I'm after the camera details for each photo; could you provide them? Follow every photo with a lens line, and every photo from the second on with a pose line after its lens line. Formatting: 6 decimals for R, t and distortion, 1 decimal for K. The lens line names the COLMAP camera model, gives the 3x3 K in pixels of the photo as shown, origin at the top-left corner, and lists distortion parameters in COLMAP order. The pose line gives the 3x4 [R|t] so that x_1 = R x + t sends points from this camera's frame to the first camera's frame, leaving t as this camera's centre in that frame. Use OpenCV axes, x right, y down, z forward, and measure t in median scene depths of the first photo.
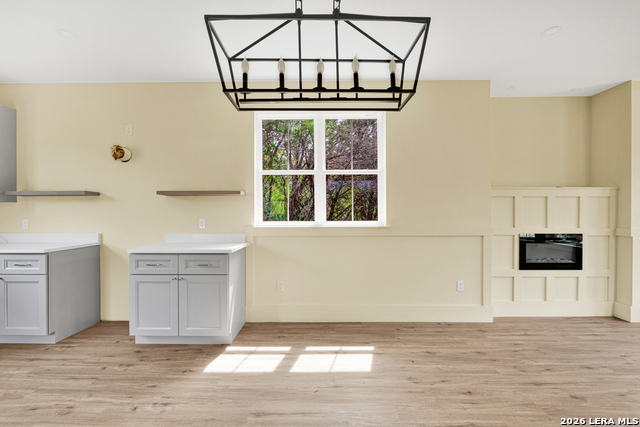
lens RADIAL K [[277.9, 0, 318.9], [0, 277.9, 214.3], [0, 0, 1]] dist [-0.009023, 0.000712]
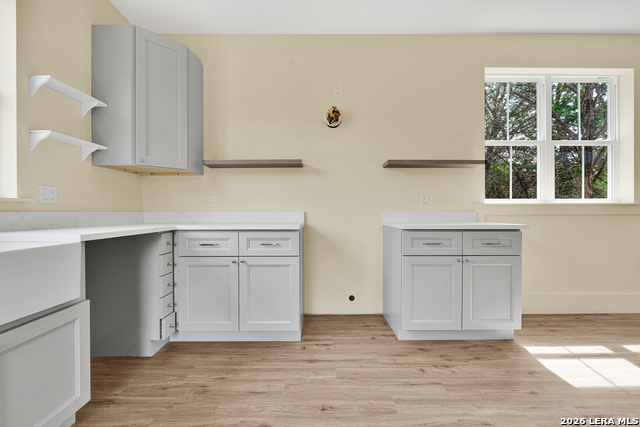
lens RADIAL K [[277.9, 0, 318.9], [0, 277.9, 214.3], [0, 0, 1]] dist [-0.009023, 0.000712]
pose [[0.999973, -0.000612, 0.007341, -0.835886], [0.000580, 0.999991, 0.004318, 0.081601], [-0.007344, -0.004314, 0.999964, 0.161093]]
